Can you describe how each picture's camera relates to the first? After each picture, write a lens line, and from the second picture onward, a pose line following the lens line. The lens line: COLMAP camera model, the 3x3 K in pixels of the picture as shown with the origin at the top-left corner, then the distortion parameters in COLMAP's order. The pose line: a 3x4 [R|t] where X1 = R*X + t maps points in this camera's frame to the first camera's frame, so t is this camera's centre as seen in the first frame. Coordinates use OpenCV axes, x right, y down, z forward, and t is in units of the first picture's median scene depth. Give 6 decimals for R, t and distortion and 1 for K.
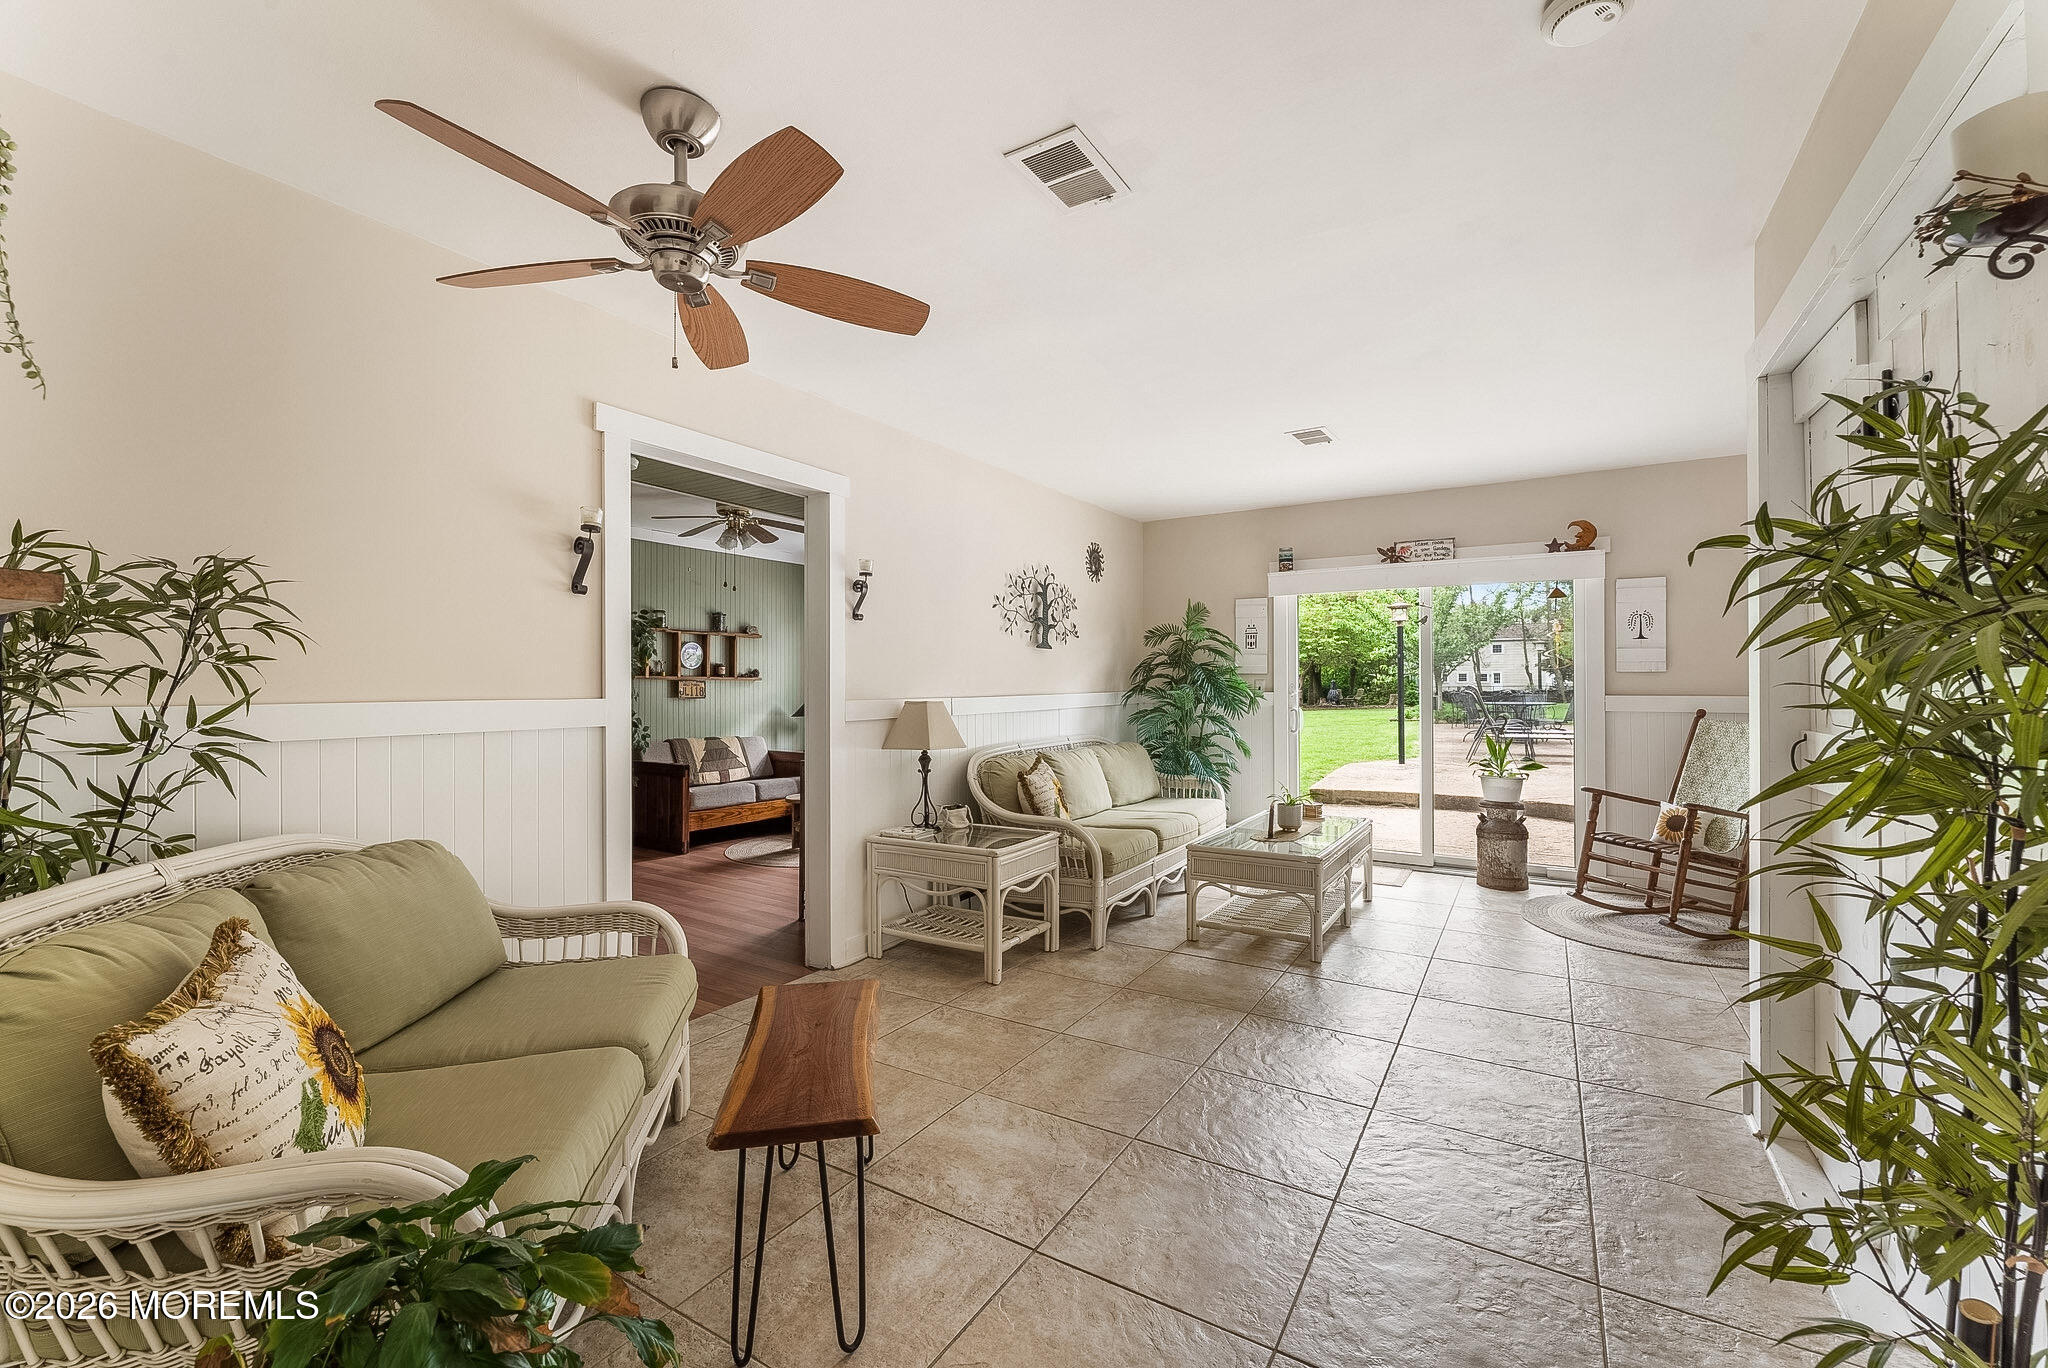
lens RADIAL K [[831.8, 0, 1037.5], [0, 831.8, 681.9], [0, 0, 1]] dist [-0.003851, 0.001534]
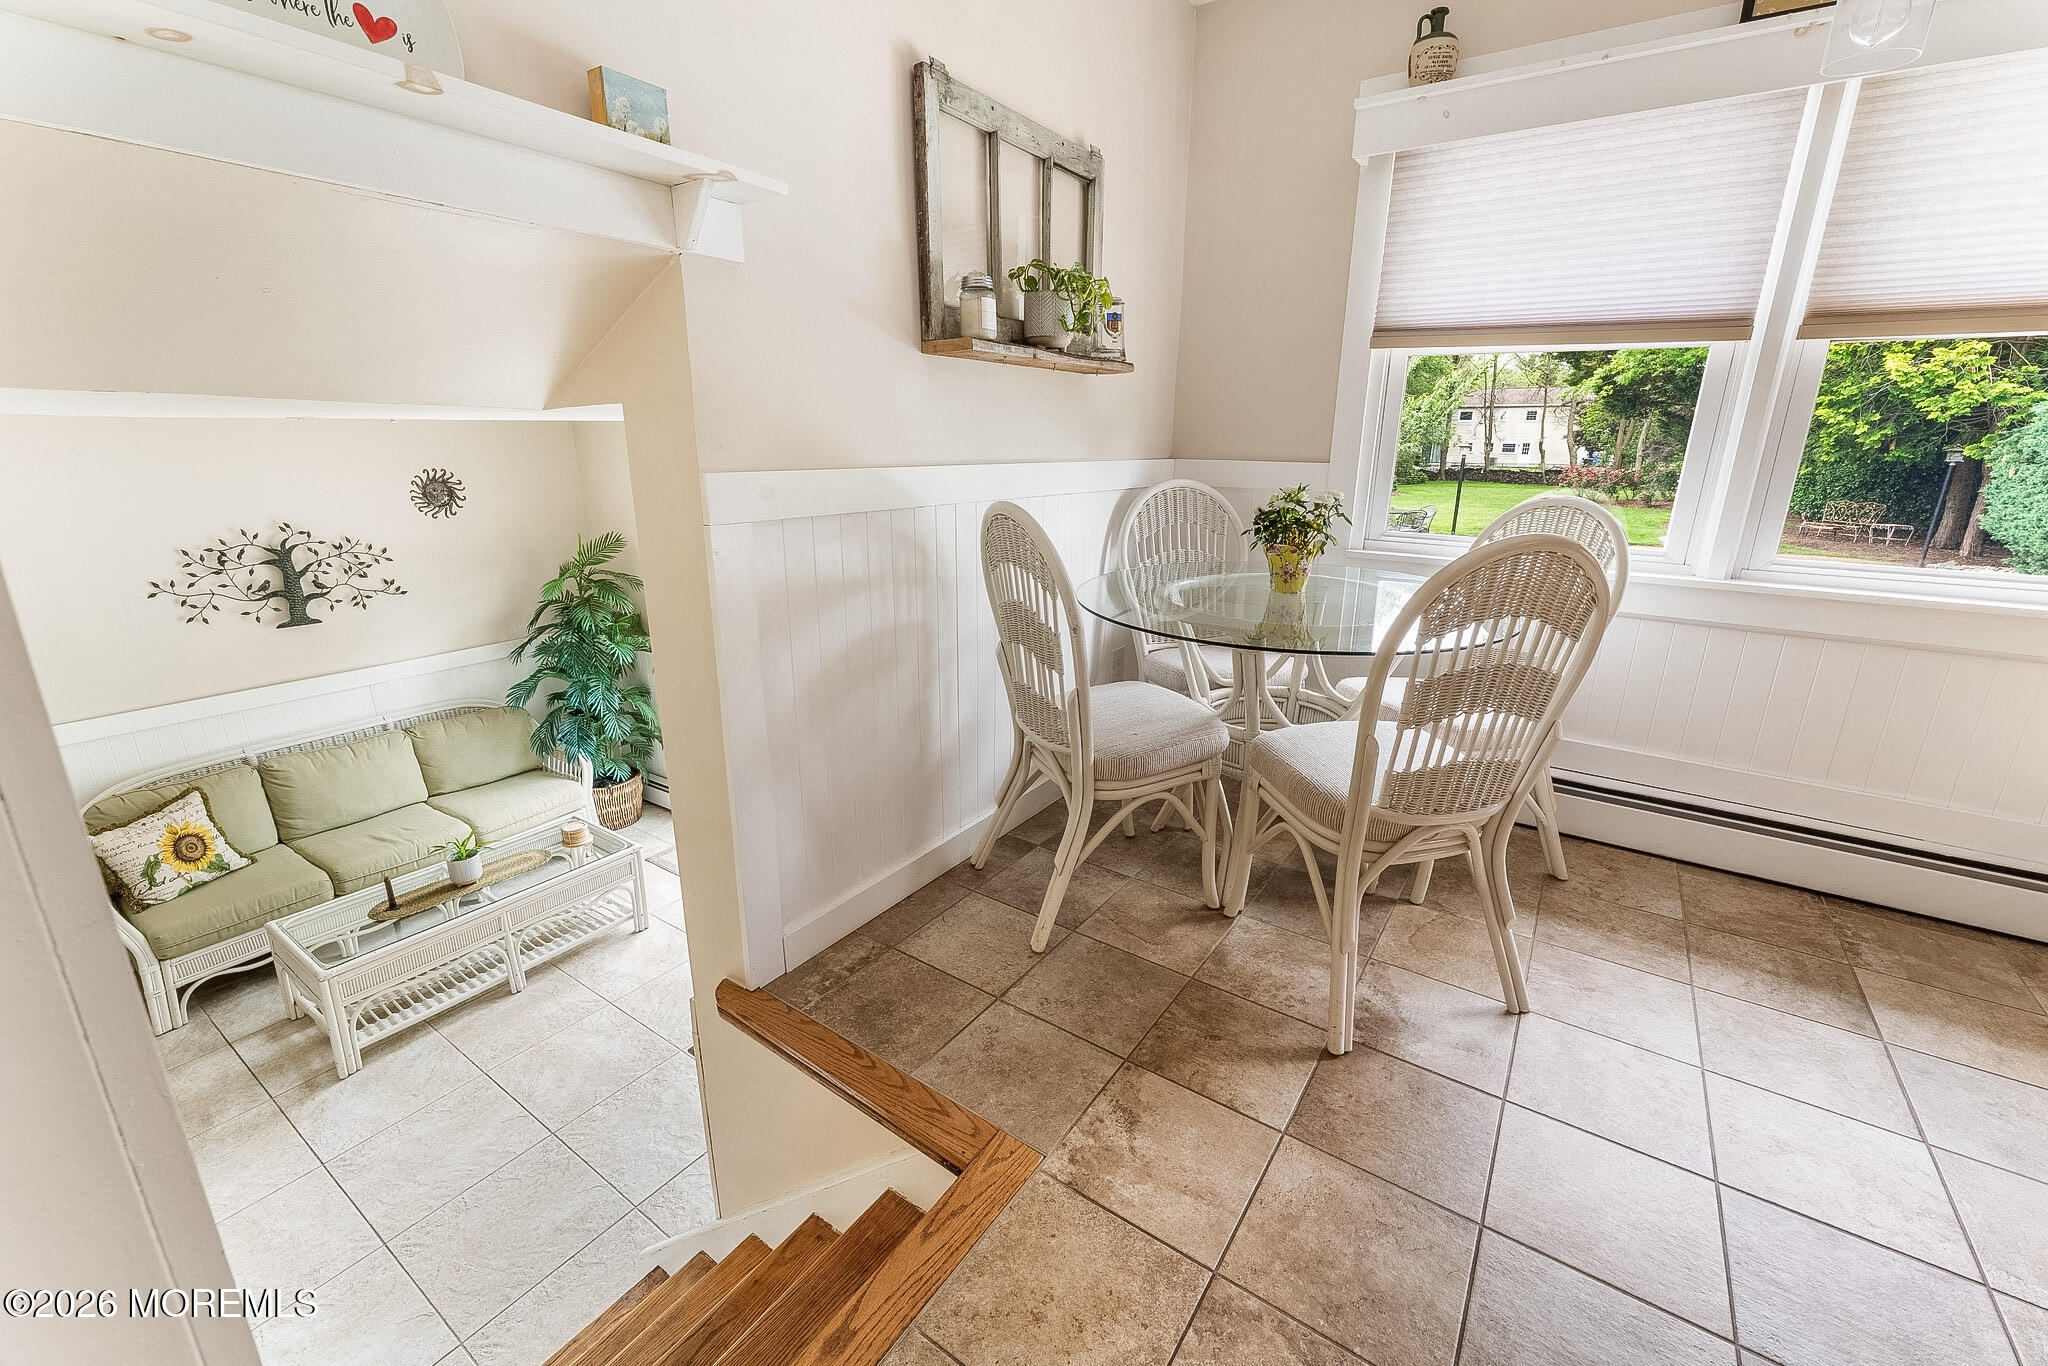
lens RADIAL K [[831.8, 0, 1035.1], [0, 831.8, 674.4], [0, 0, 1]] dist [-0.003851, 0.001534]
pose [[0.998723, 0.024335, -0.044281, 0.714581], [-0.010916, 0.959597, 0.281168, -0.214903], [0.049334, -0.280325, 0.958637, 0.207793]]
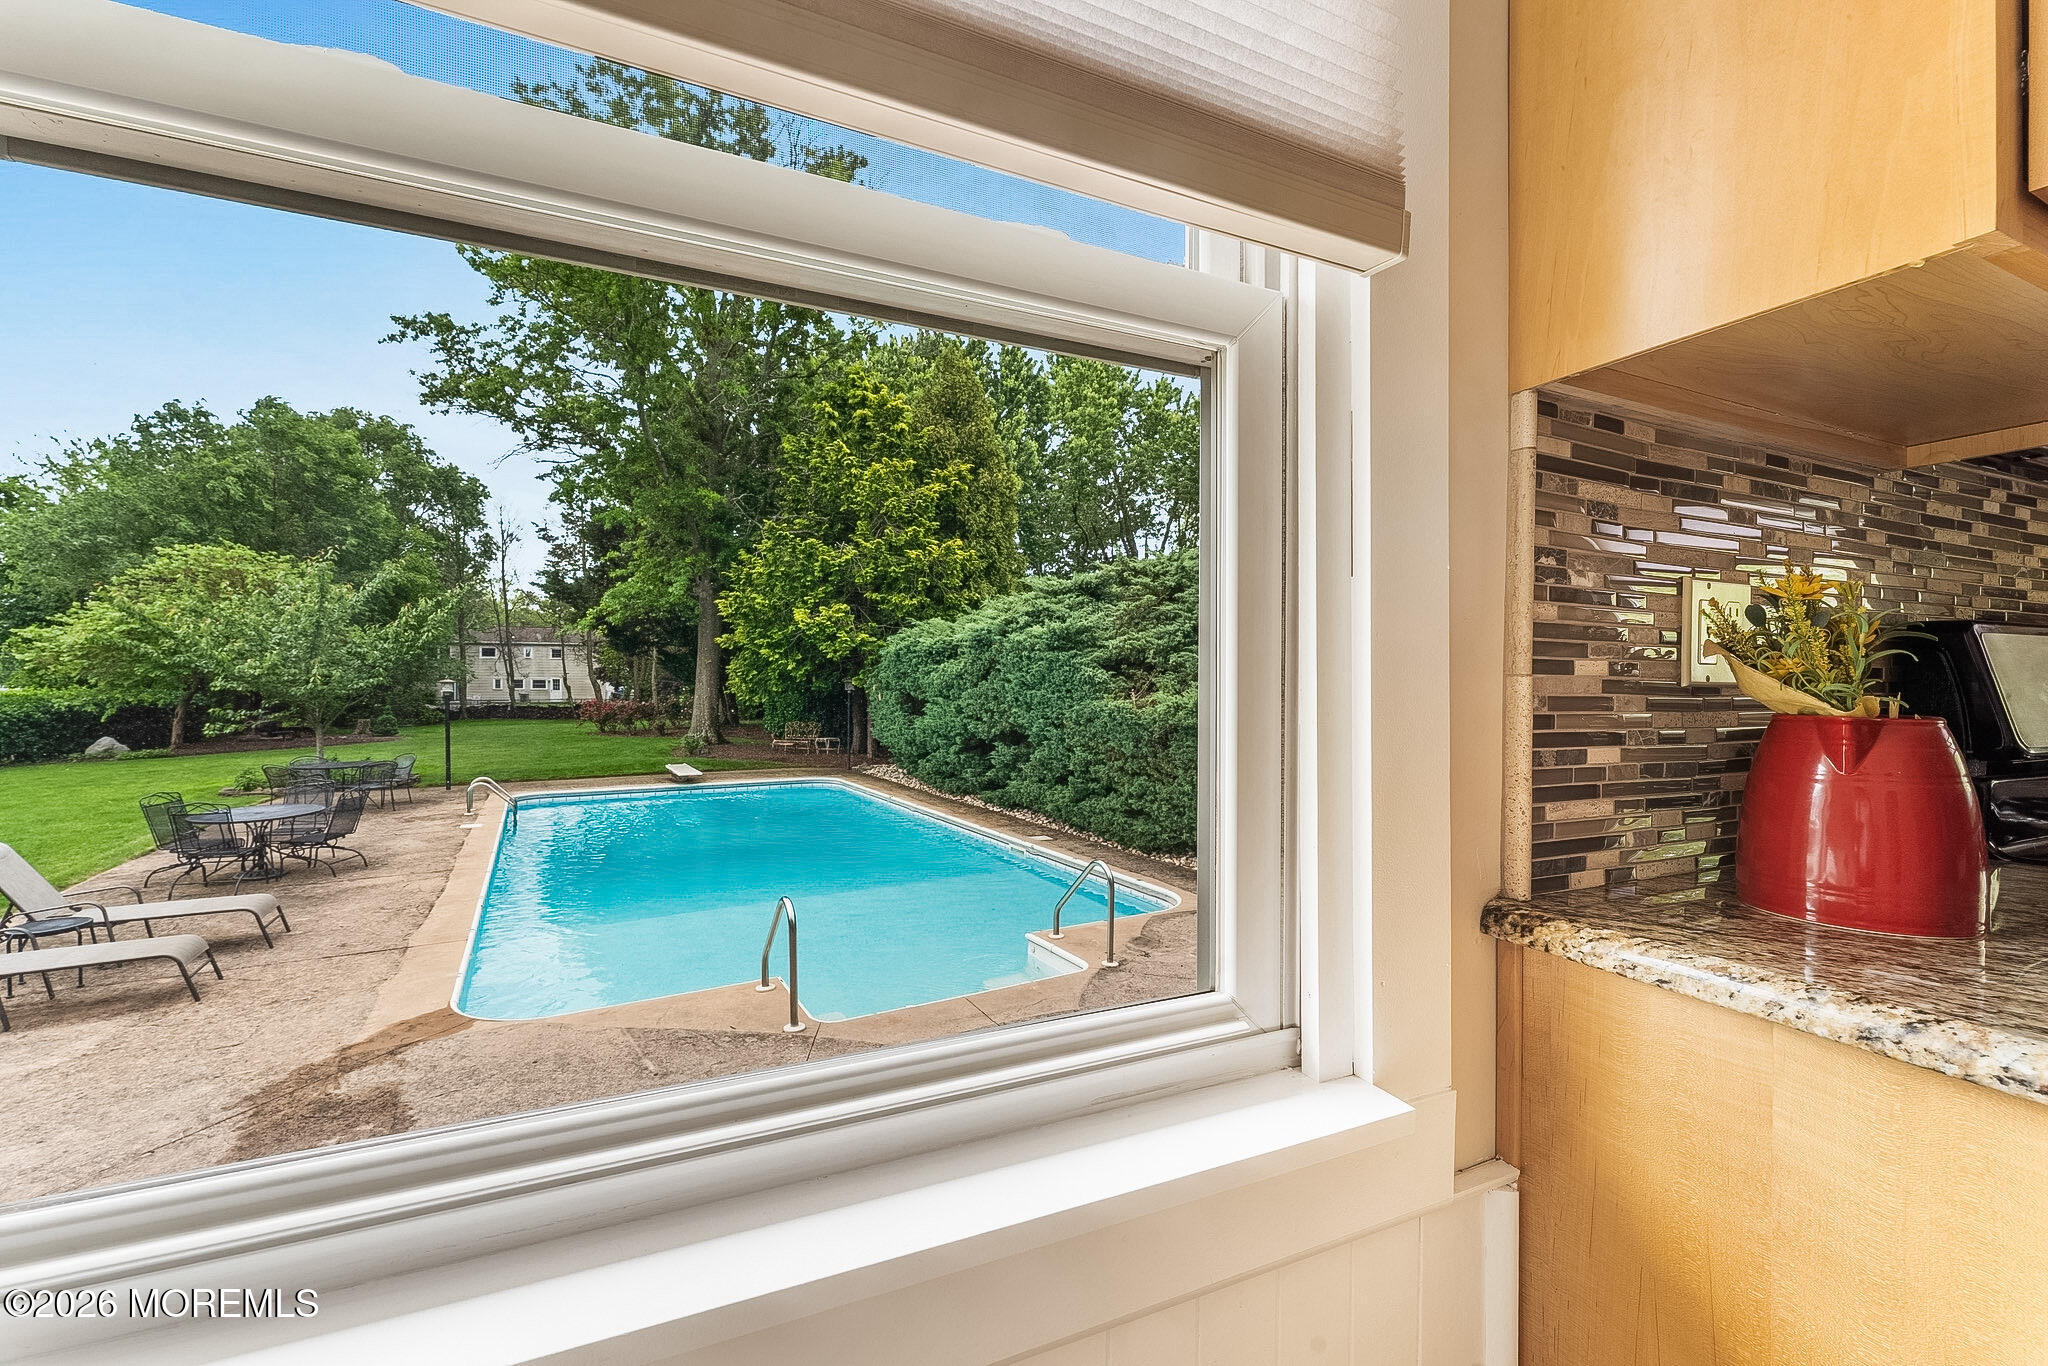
lens RADIAL K [[831.8, 0, 1029.3], [0, 831.8, 679.5], [0, 0, 1]] dist [-0.003851, 0.001534]
pose [[0.558649, 0.004910, 0.829389, 1.031246], [-0.010298, 0.999946, 0.001017, -0.208013], [-0.829340, -0.009109, 0.558670, 0.496324]]
